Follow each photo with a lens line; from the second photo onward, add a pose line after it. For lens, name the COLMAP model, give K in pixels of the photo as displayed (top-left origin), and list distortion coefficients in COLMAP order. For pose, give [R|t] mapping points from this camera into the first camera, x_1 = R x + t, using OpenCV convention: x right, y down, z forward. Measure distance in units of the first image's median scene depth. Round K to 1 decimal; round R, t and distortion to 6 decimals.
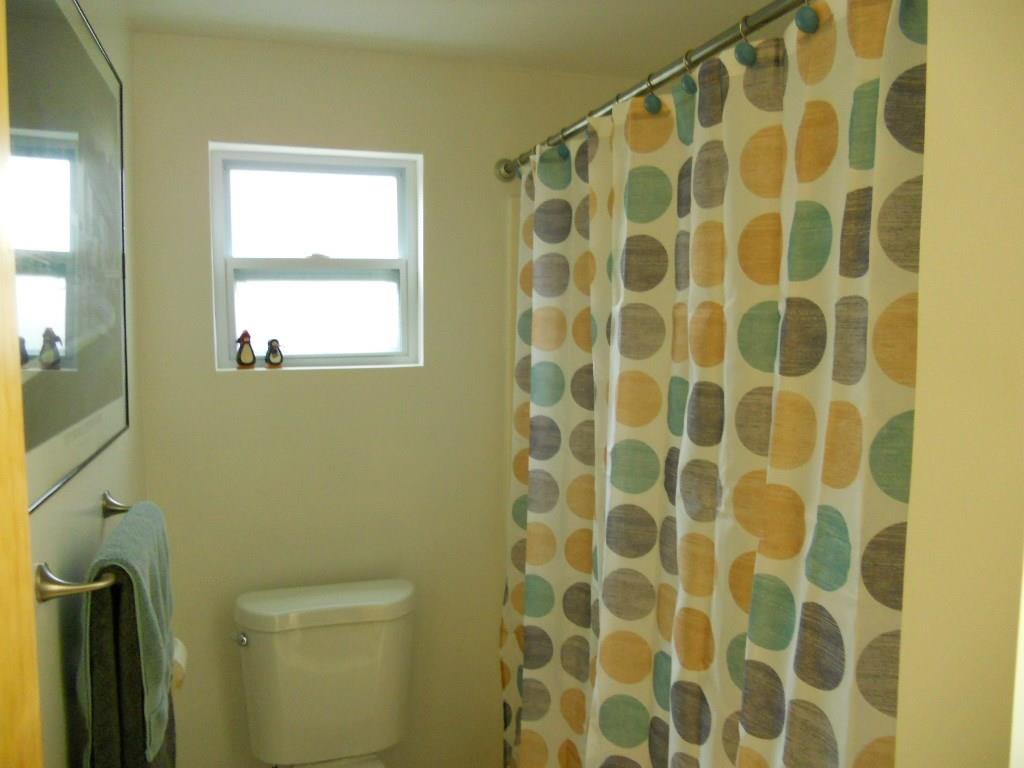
lens RADIAL K [[779.9, 0, 513.8], [0, 779.9, 388.0], [0, 0, 1]] dist [-0.032672, 0.003279]
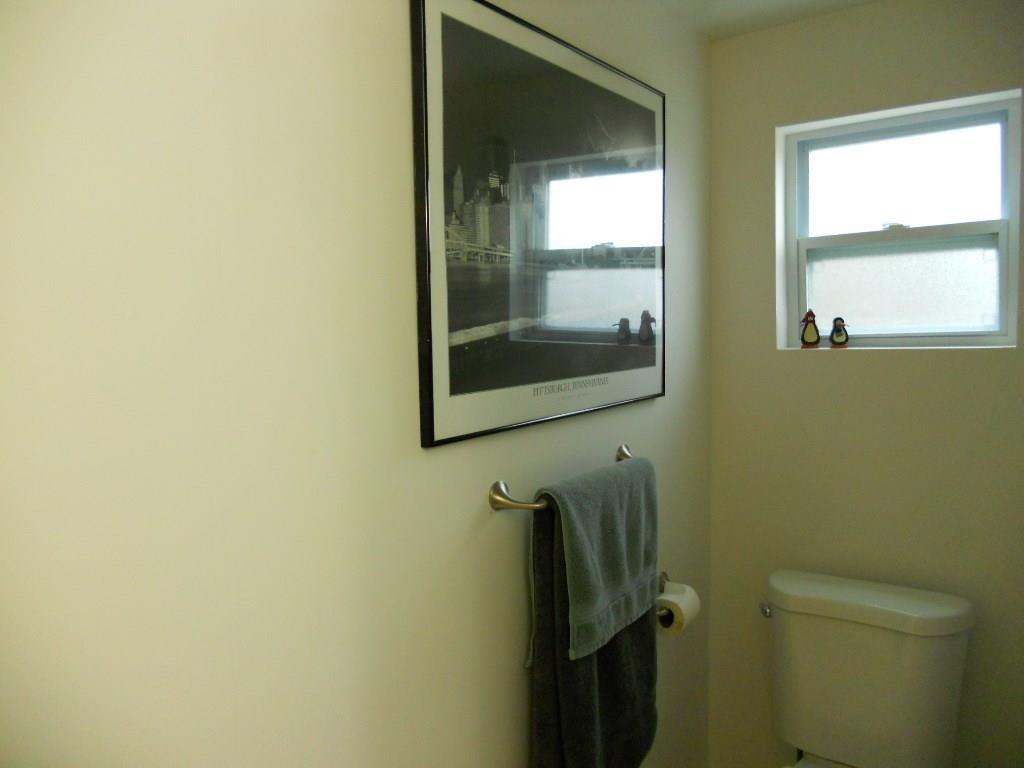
lens RADIAL K [[779.9, 0, 513.8], [0, 779.9, 388.0], [0, 0, 1]] dist [-0.032672, 0.003279]
pose [[0.573764, 0.053034, -0.817301, 0.255586], [-0.044626, 0.998443, 0.033459, 0.010275], [0.817804, 0.017275, 0.575238, 0.114420]]
